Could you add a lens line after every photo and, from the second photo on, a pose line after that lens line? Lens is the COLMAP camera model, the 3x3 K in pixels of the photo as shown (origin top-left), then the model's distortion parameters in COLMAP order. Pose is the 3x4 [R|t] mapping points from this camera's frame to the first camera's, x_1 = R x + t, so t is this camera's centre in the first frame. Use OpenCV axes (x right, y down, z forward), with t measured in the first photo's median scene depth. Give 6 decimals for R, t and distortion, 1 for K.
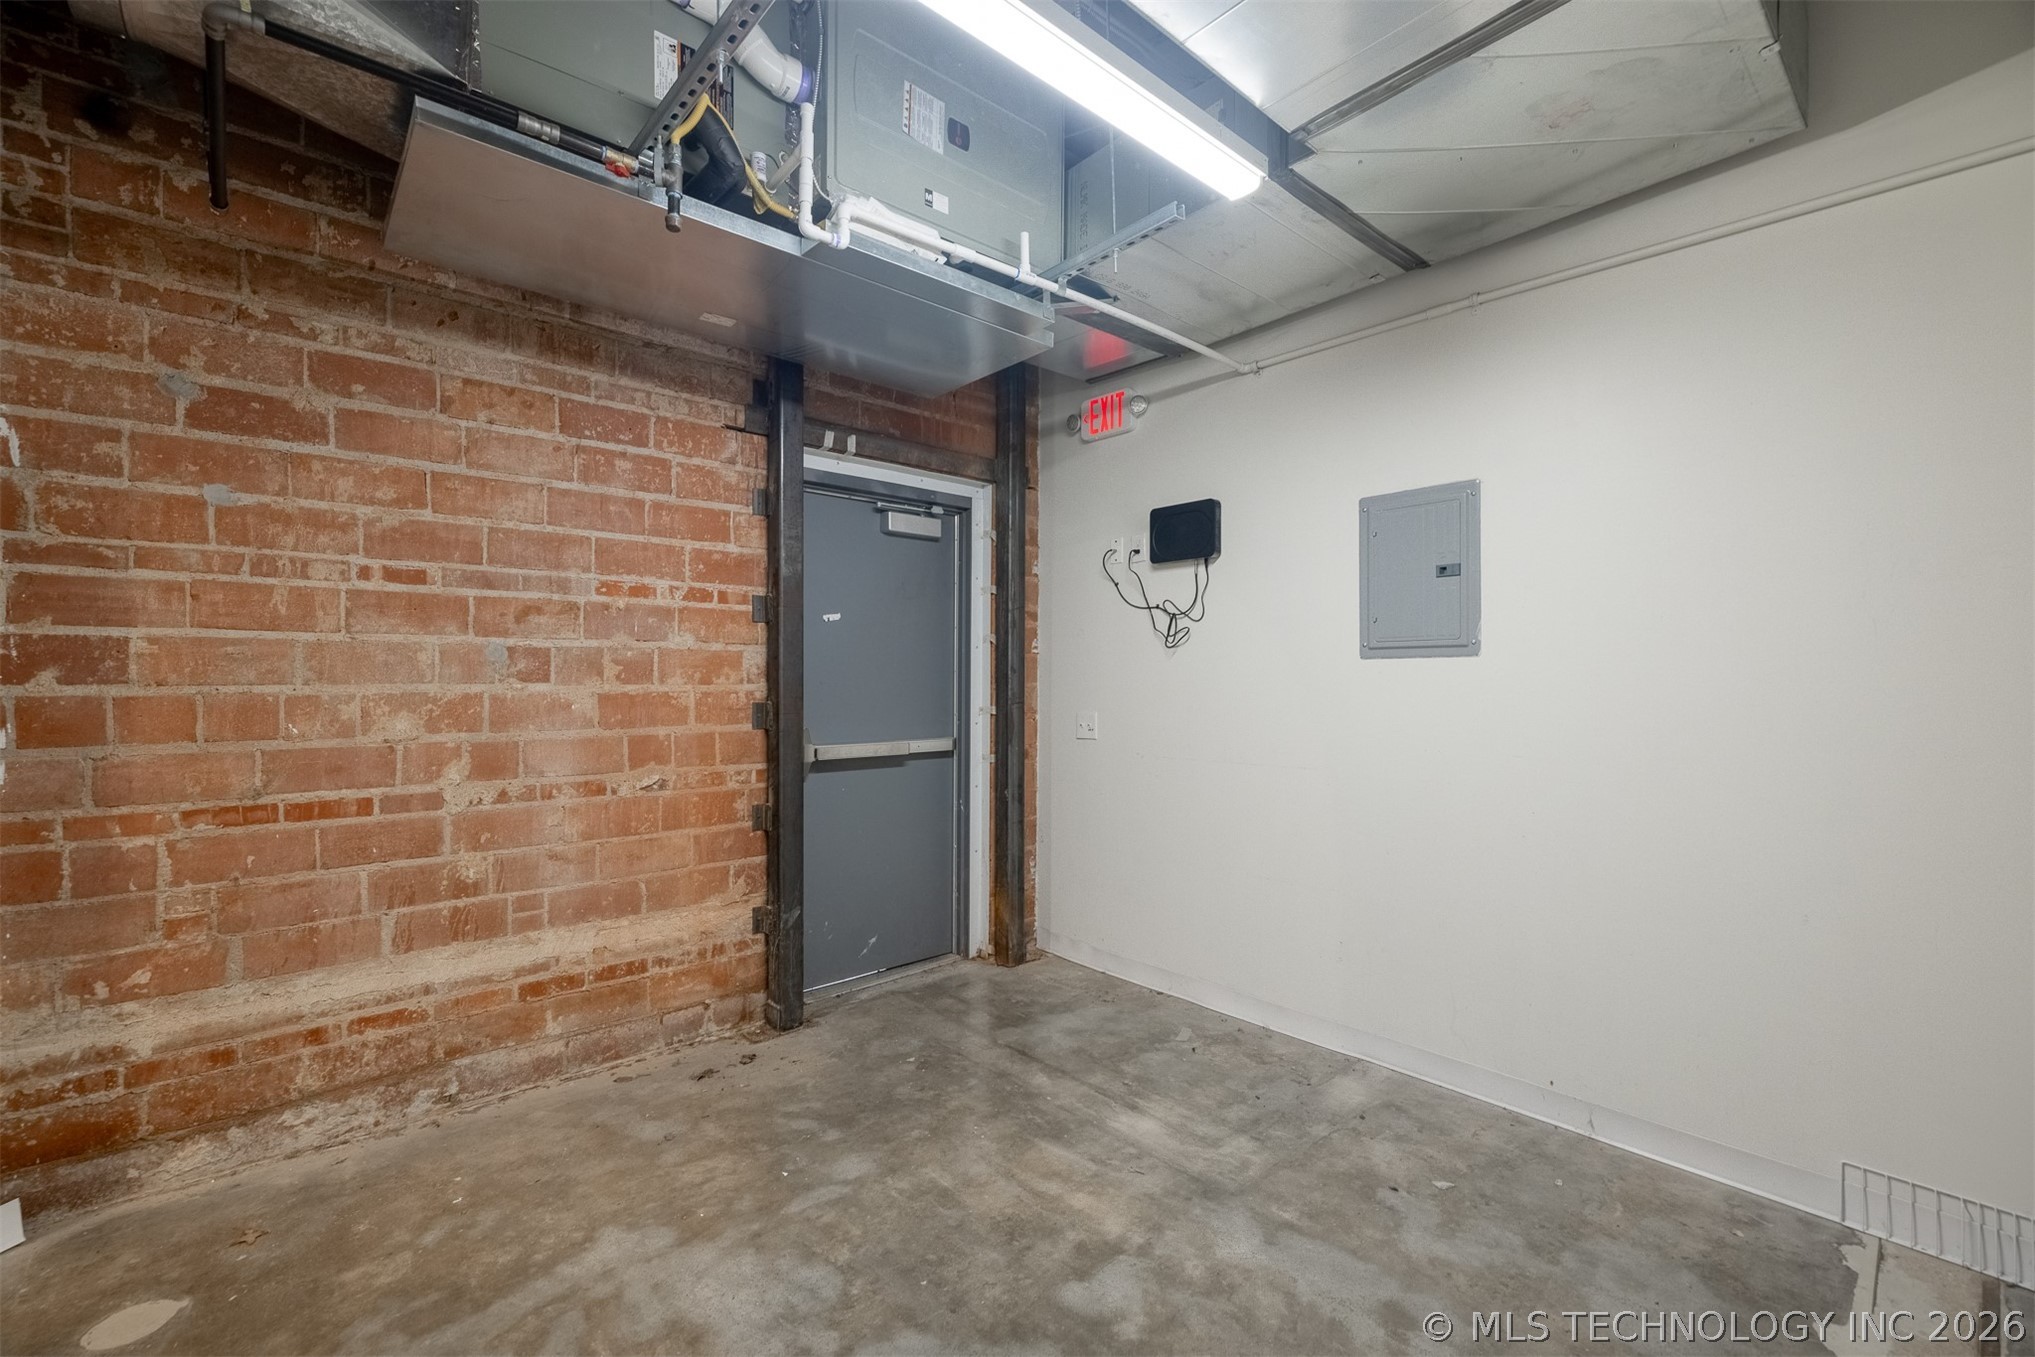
lens RADIAL K [[860.8, 0, 1014.8], [0, 860.8, 678.5], [0, 0, 1]] dist [0.001206, -0.000494]
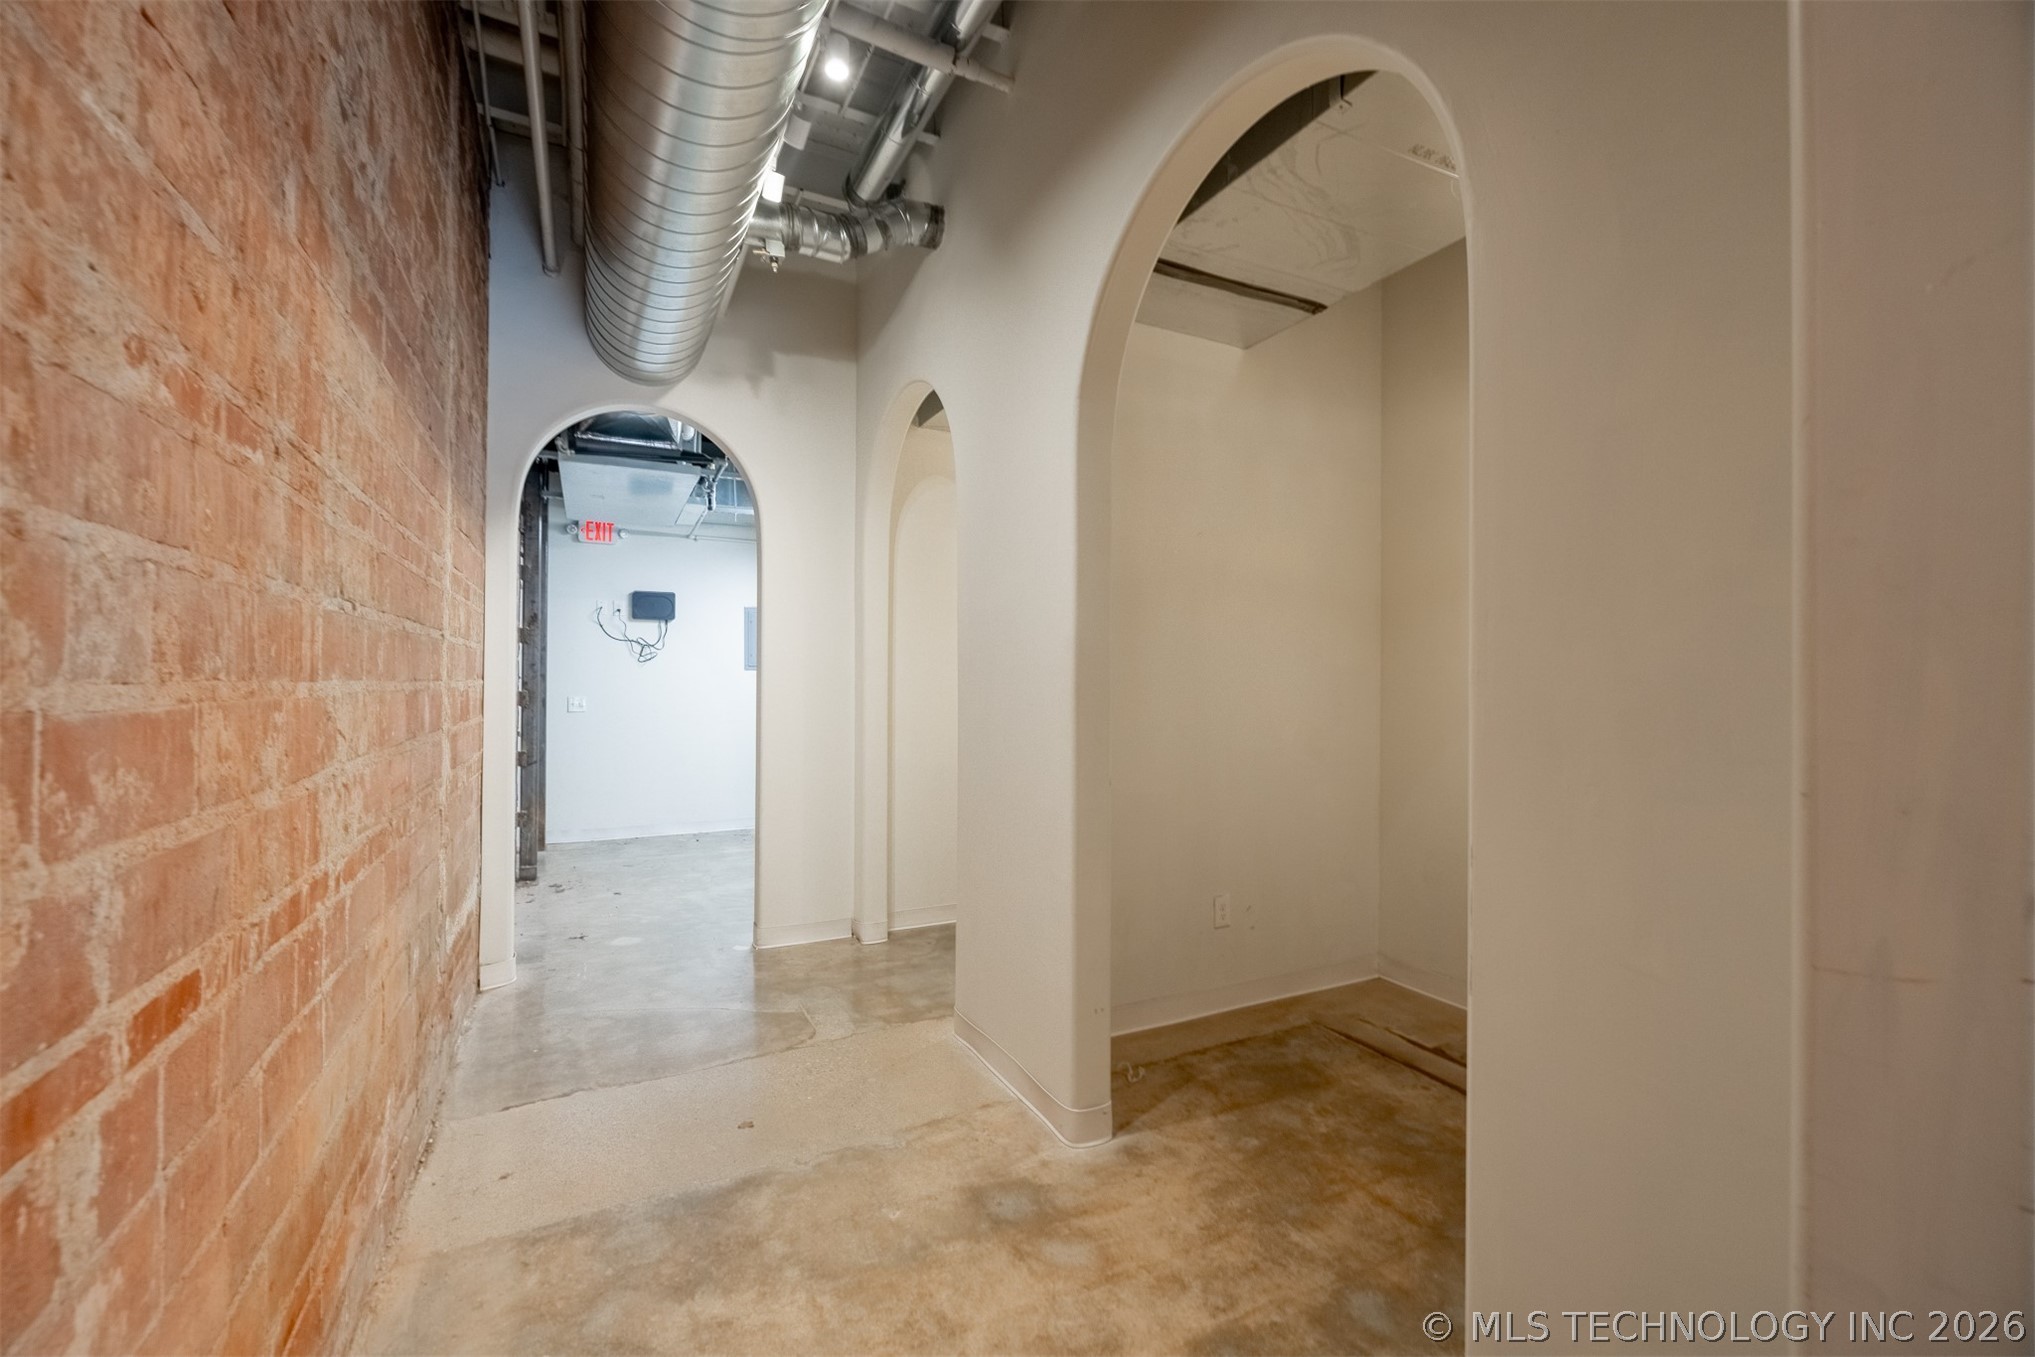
lens RADIAL K [[860.8, 0, 1014.8], [0, 860.8, 678.5], [0, 0, 1]] dist [0.001206, -0.000494]
pose [[0.249832, -0.001493, 0.968288, -2.017869], [0.000590, 0.999999, 0.001390, -0.000051], [-0.968289, 0.000224, 0.249832, -0.423240]]
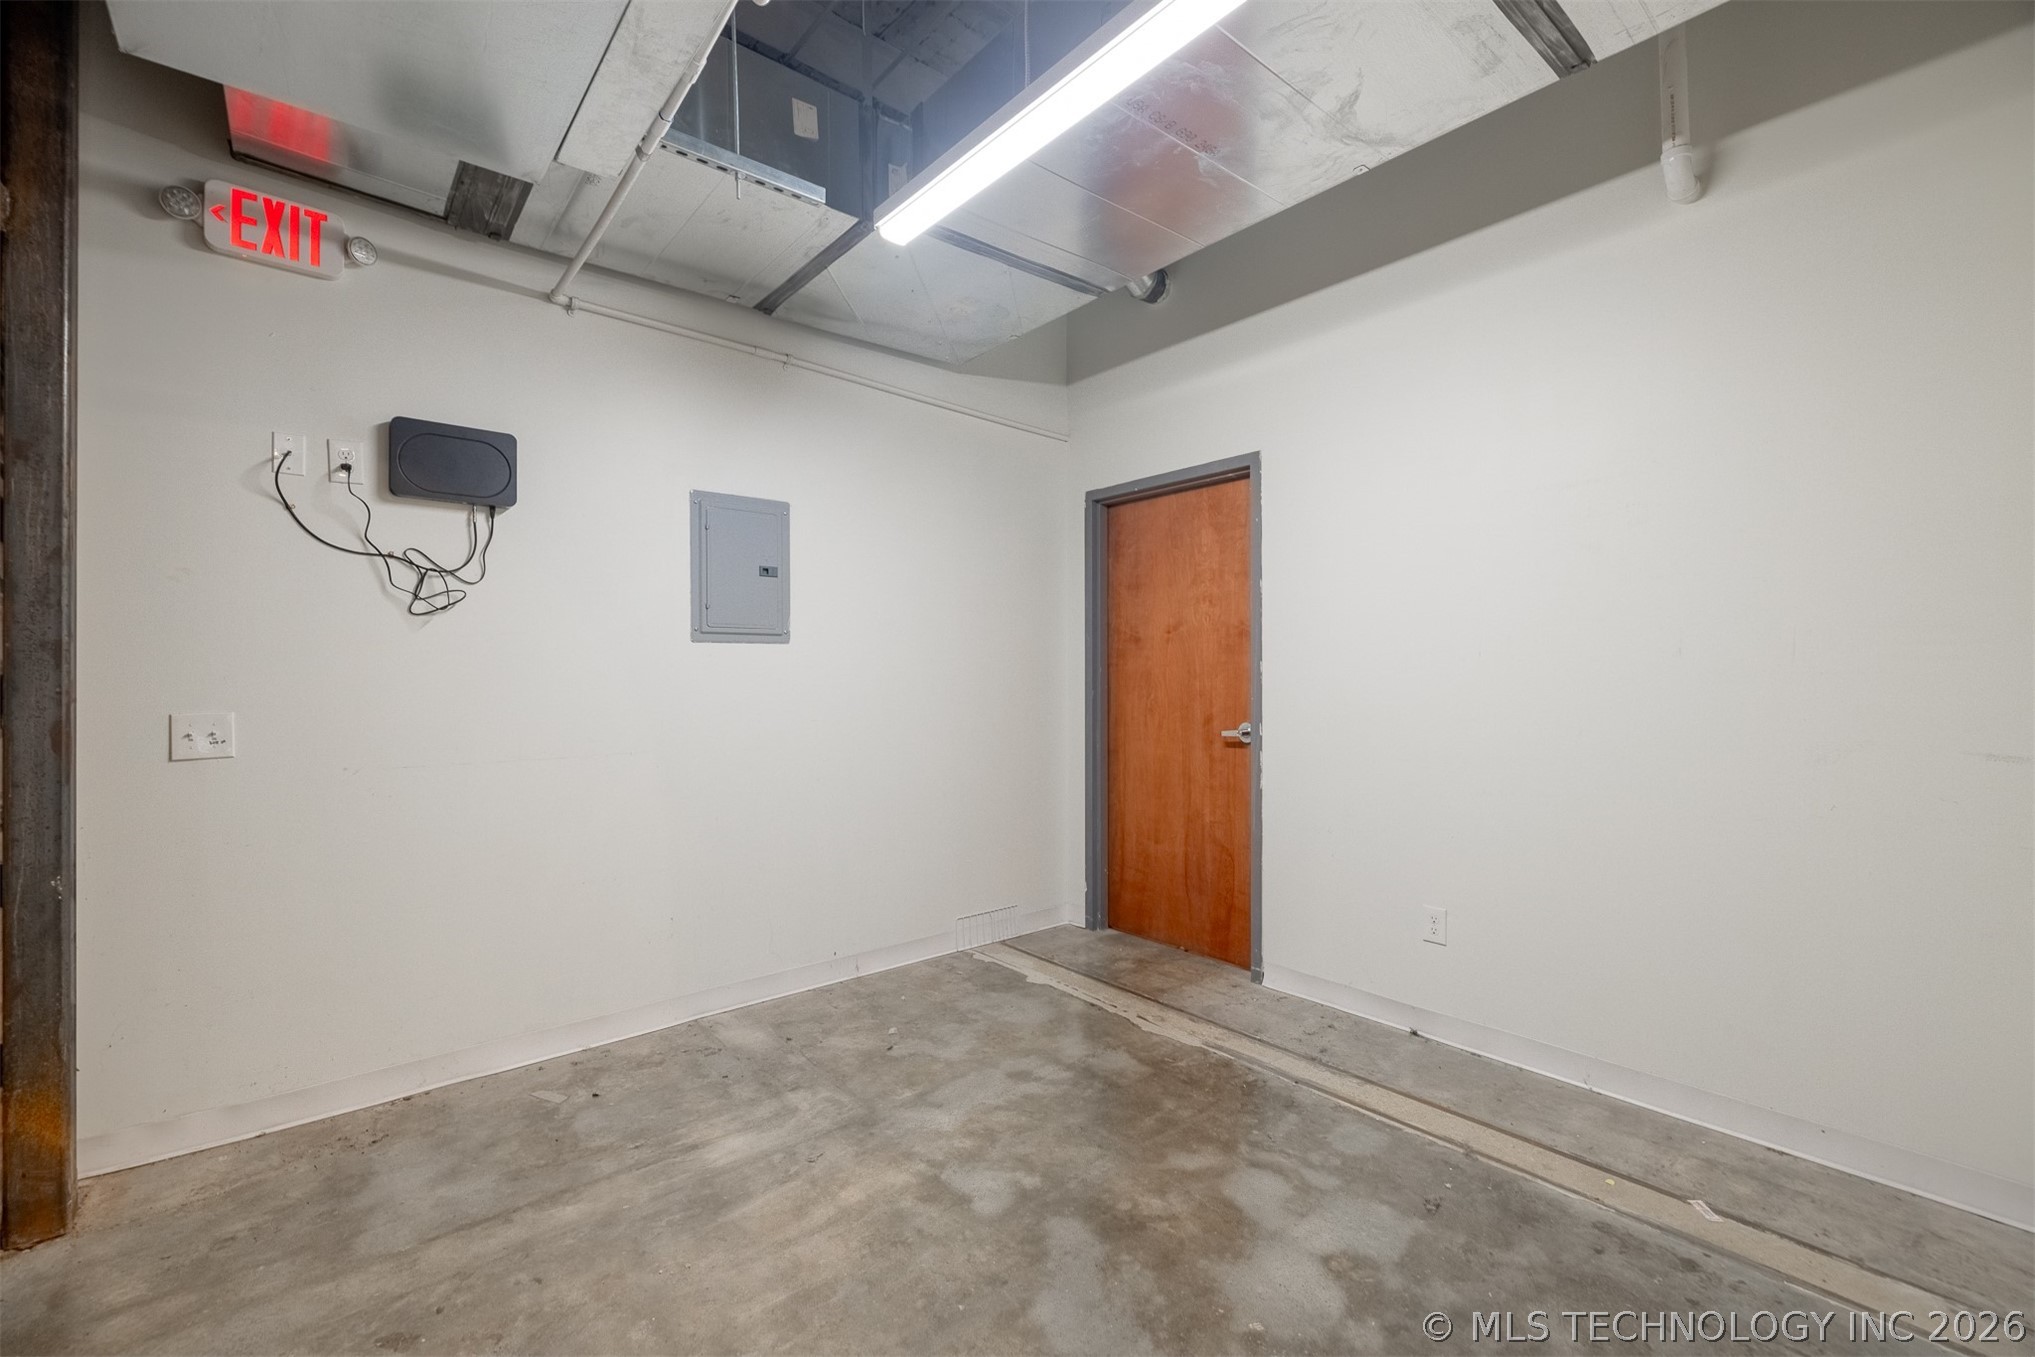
lens RADIAL K [[860.8, 0, 1014.8], [0, 860.8, 678.5], [0, 0, 1]] dist [0.001206, -0.000494]
pose [[0.022141, -0.006767, 0.999732, -0.711715], [-0.000556, 0.999977, 0.006781, 0.016326], [-0.999755, -0.000706, 0.022136, 0.643272]]
